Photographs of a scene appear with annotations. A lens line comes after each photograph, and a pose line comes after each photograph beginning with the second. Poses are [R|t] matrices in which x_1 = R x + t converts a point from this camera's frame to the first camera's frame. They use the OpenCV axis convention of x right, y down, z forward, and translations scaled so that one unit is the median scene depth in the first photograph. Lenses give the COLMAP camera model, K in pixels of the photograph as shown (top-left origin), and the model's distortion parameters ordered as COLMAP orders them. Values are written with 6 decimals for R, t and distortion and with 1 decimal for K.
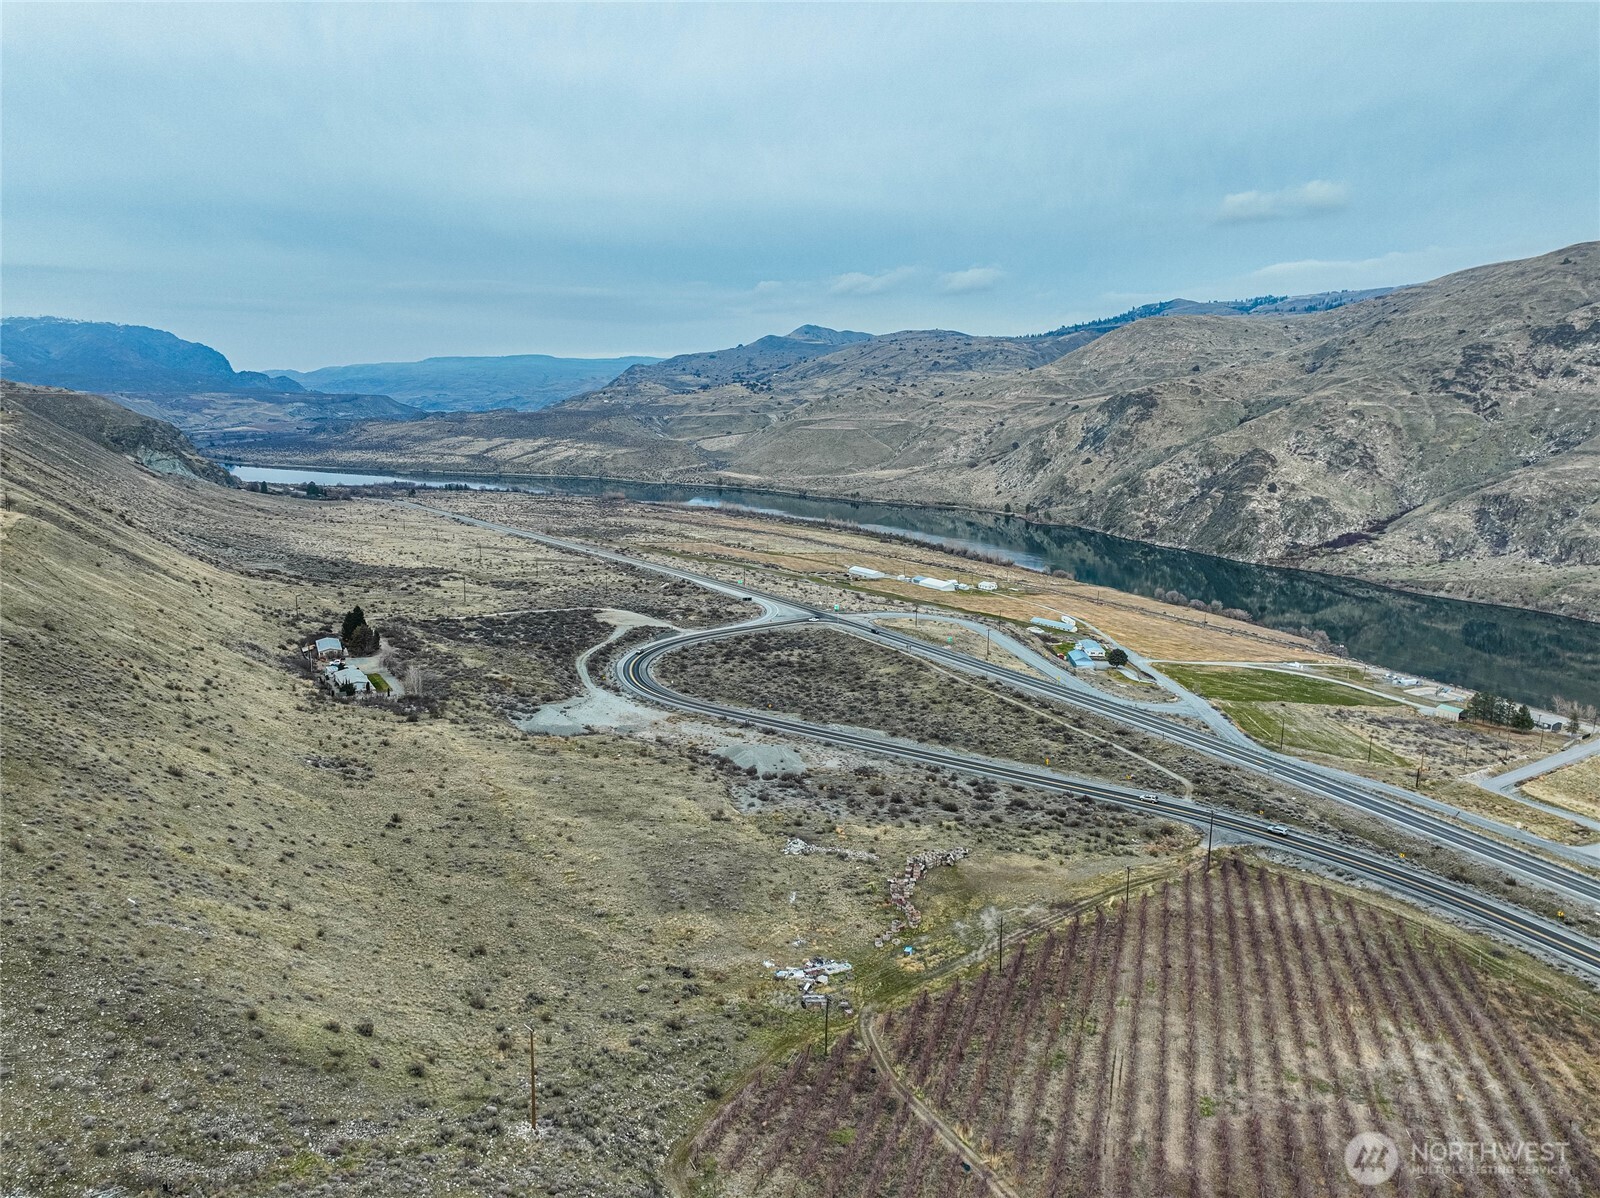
lens RADIAL K [[1125.7, 0, 805.5], [0, 1125.7, 595.4], [0, 0, 1]] dist [-0.001352, 0.016941]
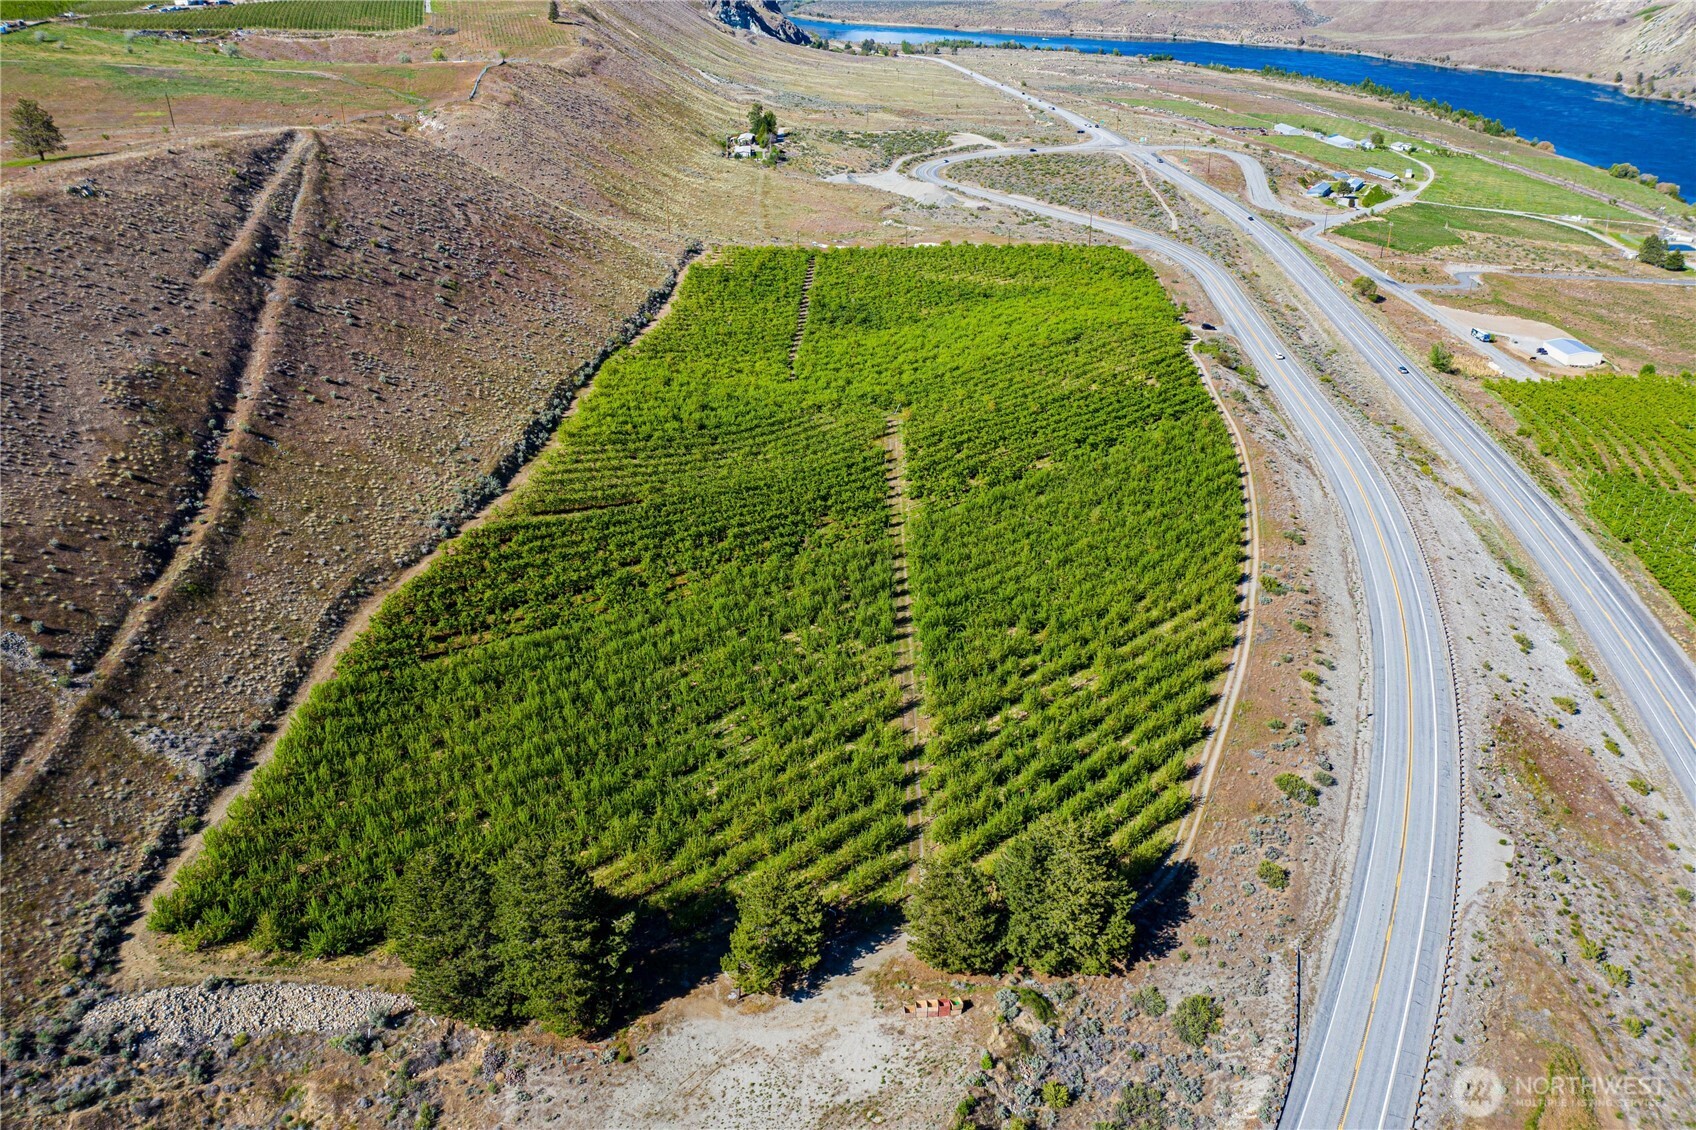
lens RADIAL K [[1326.7, 0, 847.6], [0, 1326.7, 564.1], [0, 0, 1]] dist [-0.019078, 0.006276]
pose [[0.887829, 0.173677, -0.426140, 0.171994], [-0.052162, 0.958057, 0.281790, 0.024959], [0.457207, -0.227954, 0.859650, -0.193183]]
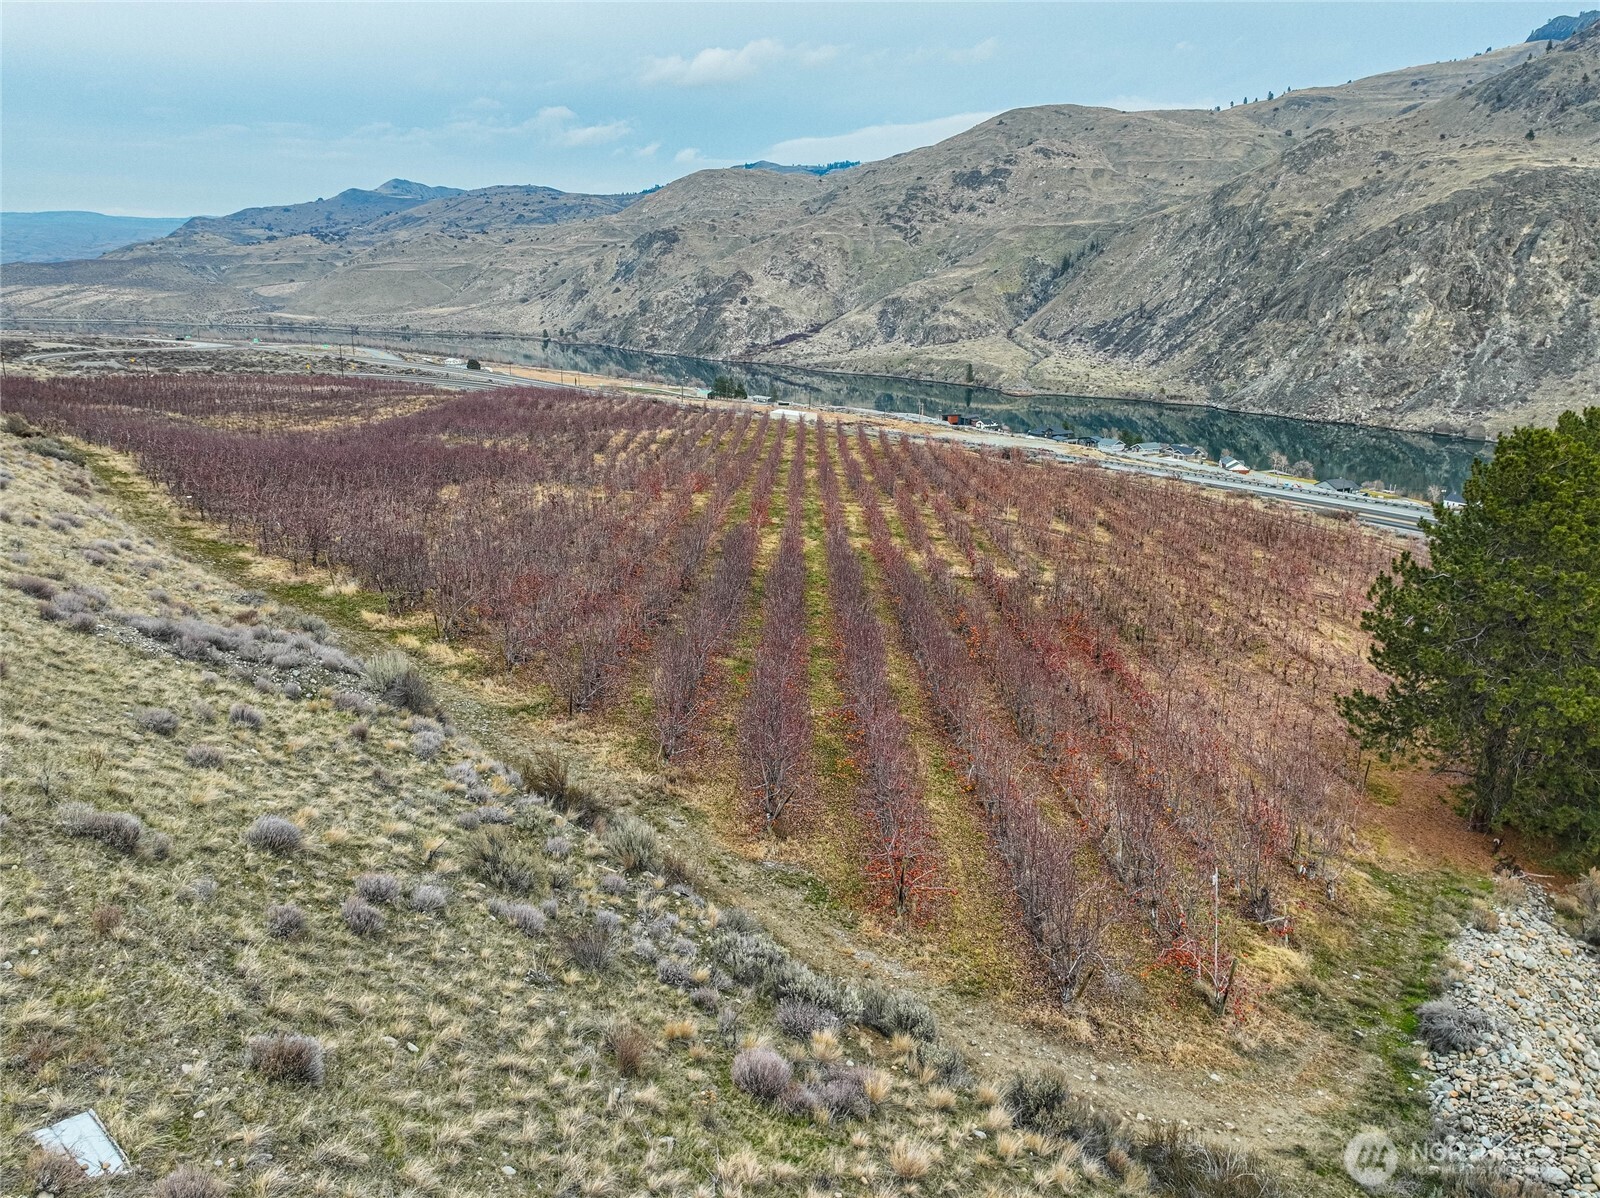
lens RADIAL K [[1125.7, 0, 800.5], [0, 1125.7, 596.2], [0, 0, 1]] dist [-0.001352, 0.016941]
pose [[0.952175, -0.081741, 0.294418, 0.083052], [0.049523, 0.992098, 0.115280, 0.070110], [-0.301514, -0.095186, 0.948699, -0.155772]]
